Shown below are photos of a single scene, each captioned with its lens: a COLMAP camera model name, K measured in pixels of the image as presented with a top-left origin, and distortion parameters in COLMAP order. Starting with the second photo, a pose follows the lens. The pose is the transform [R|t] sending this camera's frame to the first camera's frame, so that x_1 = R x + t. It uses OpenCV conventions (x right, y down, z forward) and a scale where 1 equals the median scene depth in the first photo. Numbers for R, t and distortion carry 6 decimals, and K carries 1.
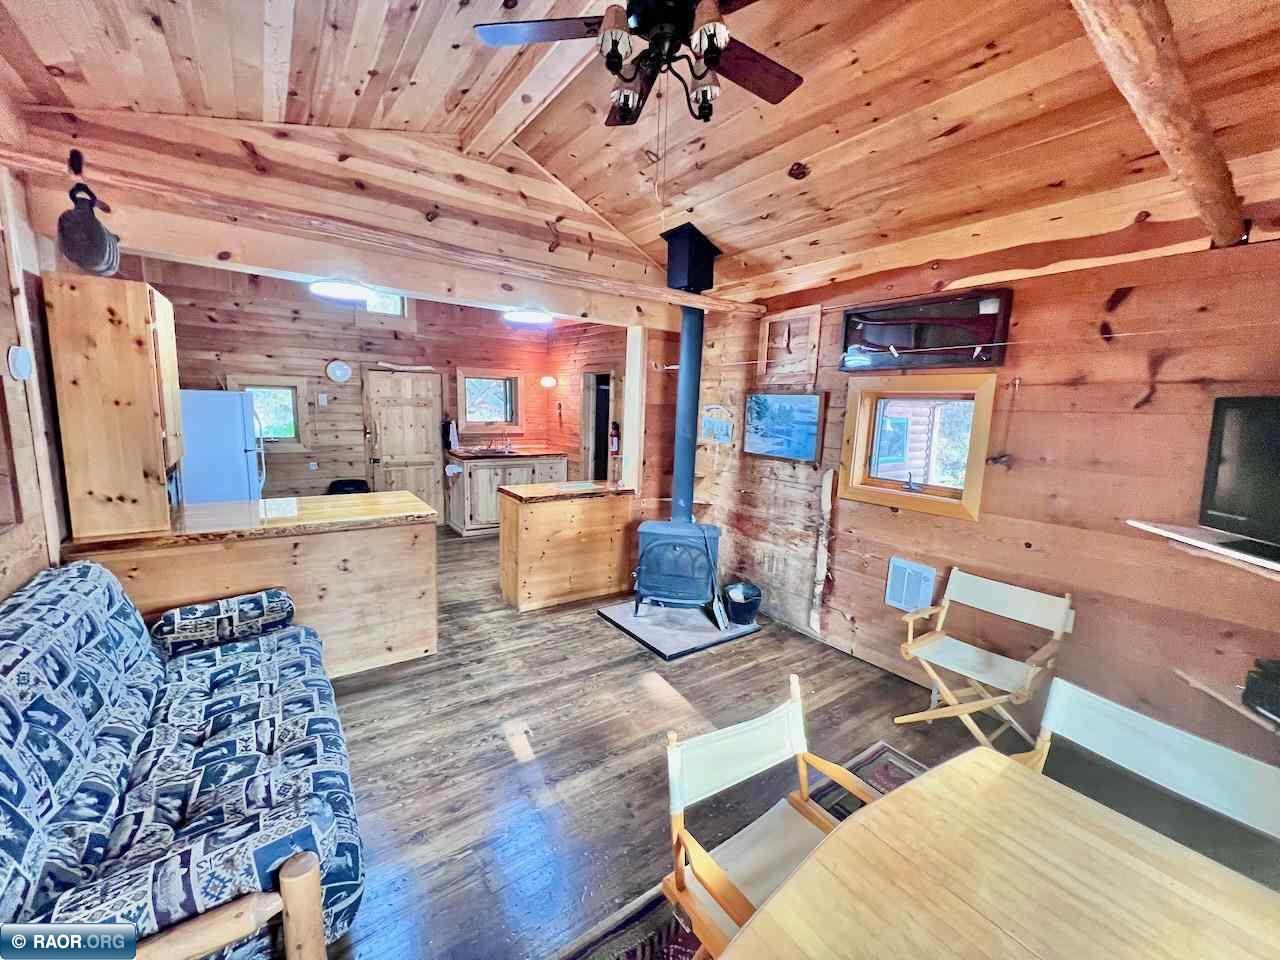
lens RADIAL K [[509.9, 0, 630.6], [0, 509.9, 480.4], [0, 0, 1]] dist [-0.003516, -0.000058]
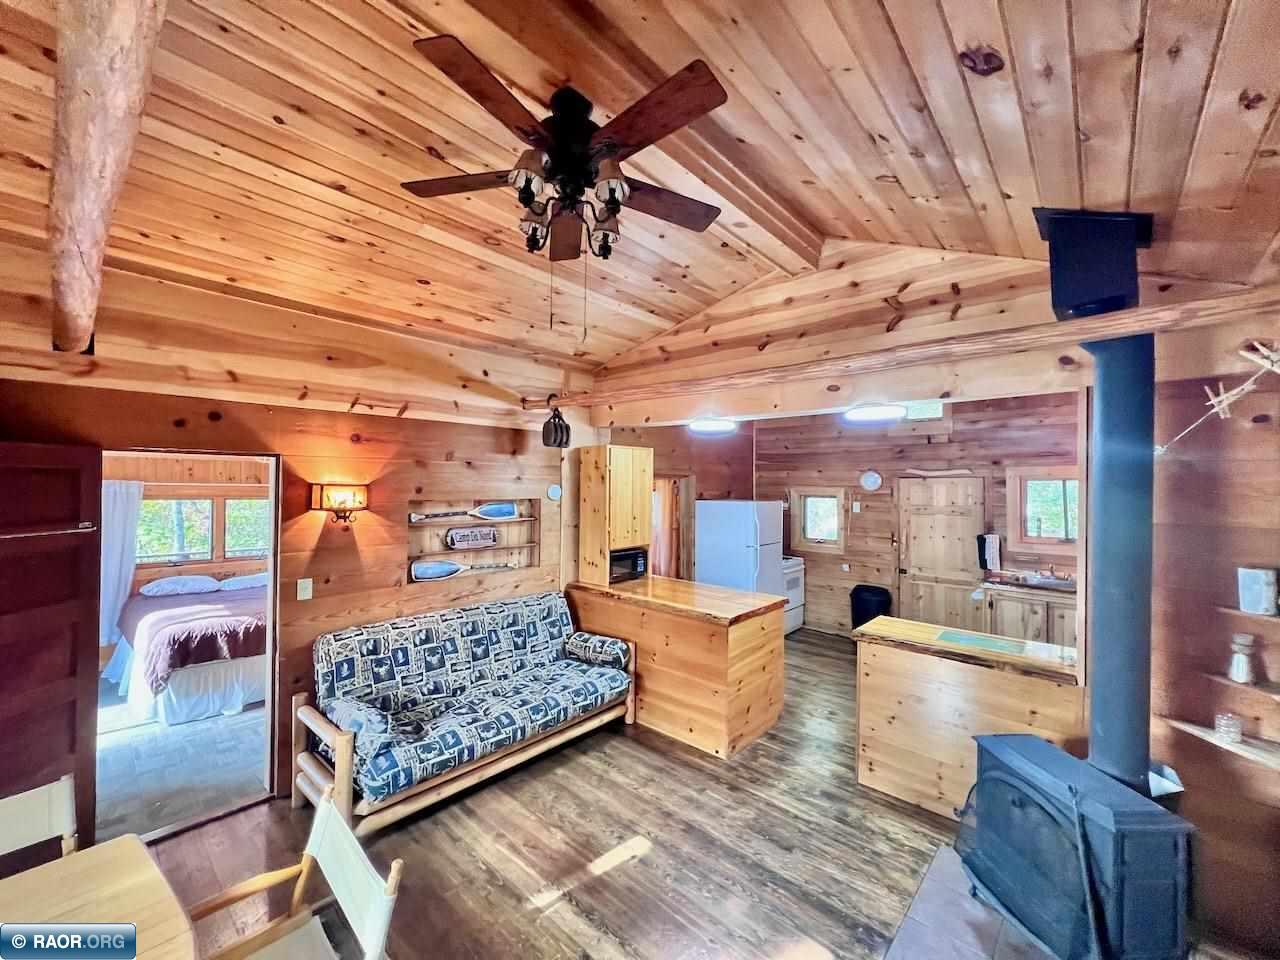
lens RADIAL K [[509.9, 0, 635.9], [0, 509.9, 482.1], [0, 0, 1]] dist [-0.003516, -0.000058]
pose [[0.221225, -0.040159, -0.974395, 0.532430], [-0.151873, 0.985543, -0.075099, -0.091069], [0.963324, 0.164598, 0.211928, 0.480117]]
